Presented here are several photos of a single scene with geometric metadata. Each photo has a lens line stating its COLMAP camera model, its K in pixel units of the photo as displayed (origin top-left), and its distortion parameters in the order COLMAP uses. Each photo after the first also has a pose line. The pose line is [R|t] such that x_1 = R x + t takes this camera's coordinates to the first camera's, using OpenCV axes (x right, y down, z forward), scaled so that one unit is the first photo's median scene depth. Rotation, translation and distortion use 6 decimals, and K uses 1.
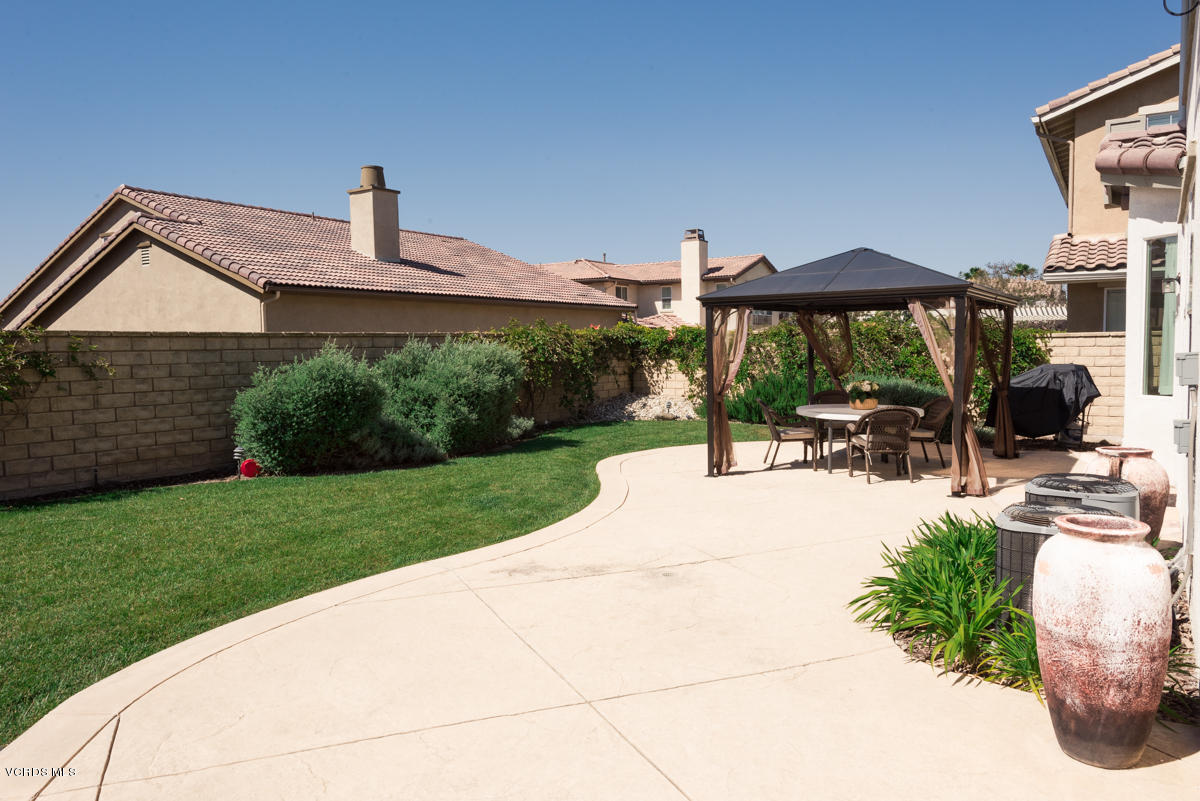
lens RADIAL K [[814.2, 0, 600.0], [0, 814.2, 400.5], [0, 0, 1]] dist [-0.002692, 0.005615]
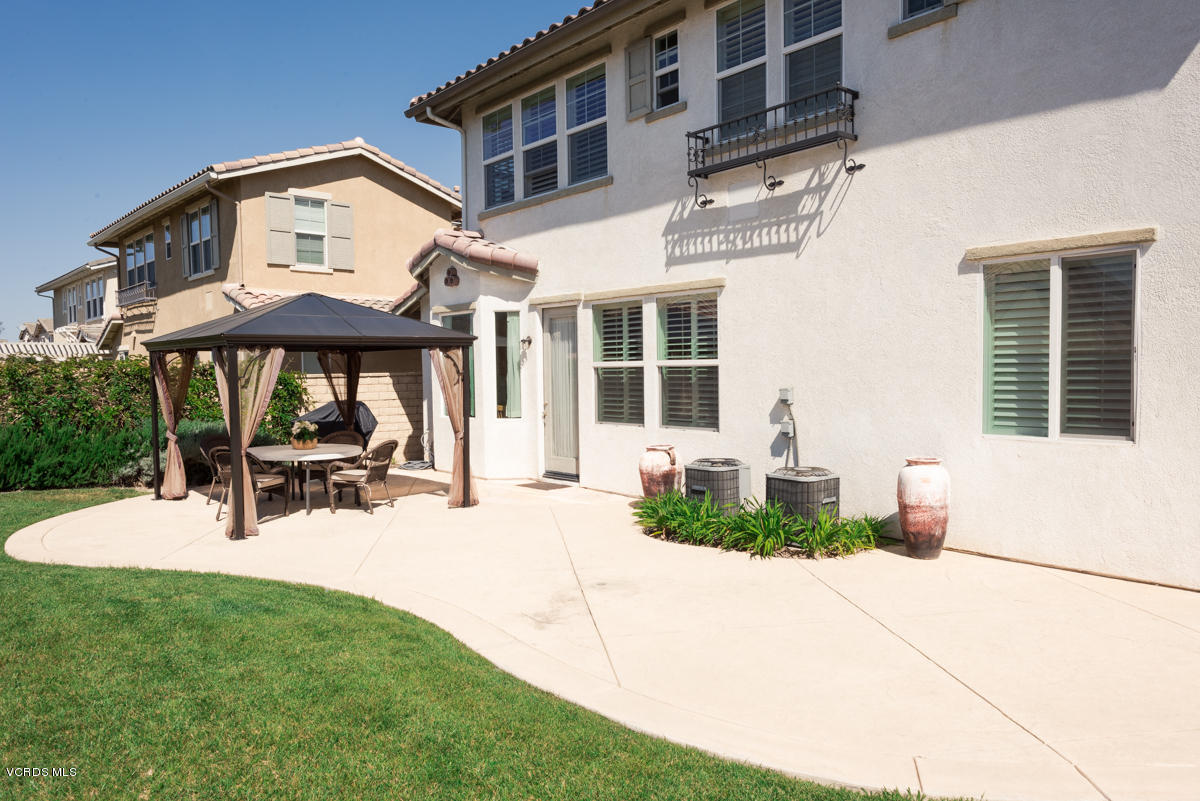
lens RADIAL K [[814.2, 0, 600.0], [0, 814.2, 400.5], [0, 0, 1]] dist [-0.002692, 0.005615]
pose [[0.271571, -0.029587, 0.961964, -0.676628], [0.073807, 0.997224, 0.009835, -0.039720], [-0.959584, 0.068329, 0.273001, 0.434766]]
